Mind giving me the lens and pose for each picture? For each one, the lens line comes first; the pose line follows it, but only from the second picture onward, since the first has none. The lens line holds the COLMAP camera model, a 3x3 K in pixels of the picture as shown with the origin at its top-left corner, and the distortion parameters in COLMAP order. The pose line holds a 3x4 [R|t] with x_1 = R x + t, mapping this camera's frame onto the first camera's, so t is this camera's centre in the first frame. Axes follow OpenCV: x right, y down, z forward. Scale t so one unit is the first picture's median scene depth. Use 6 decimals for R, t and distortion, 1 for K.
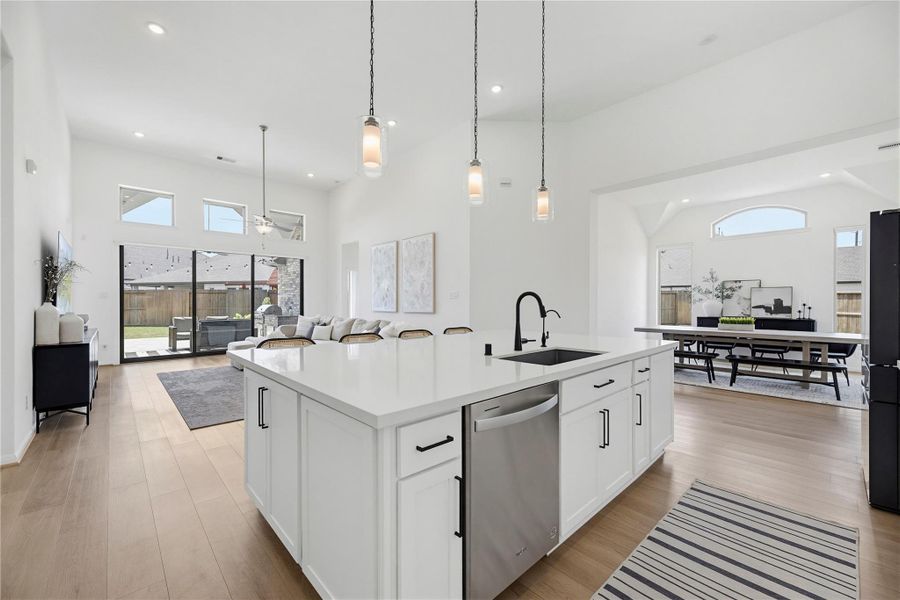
lens RADIAL K [[361.2, 0, 448.0], [0, 361.2, 301.7], [0, 0, 1]] dist [0.001384, 0.000050]
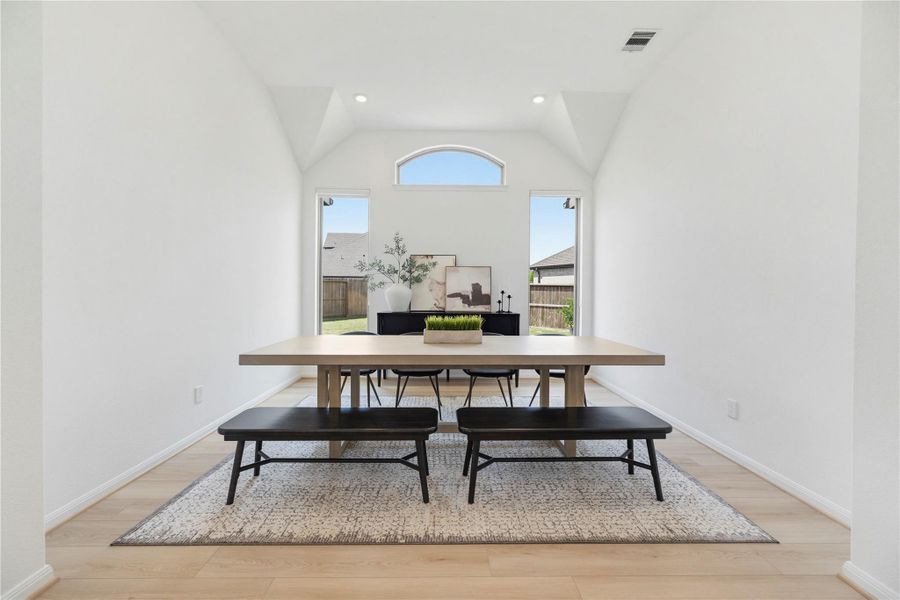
lens RADIAL K [[361.2, 0, 448.0], [0, 361.2, 301.7], [0, 0, 1]] dist [0.001384, 0.000050]
pose [[0.671106, -0.013203, 0.741244, 0.352533], [-0.006999, 0.999684, 0.024143, 0.009842], [-0.741328, -0.021391, 0.670801, 0.554590]]
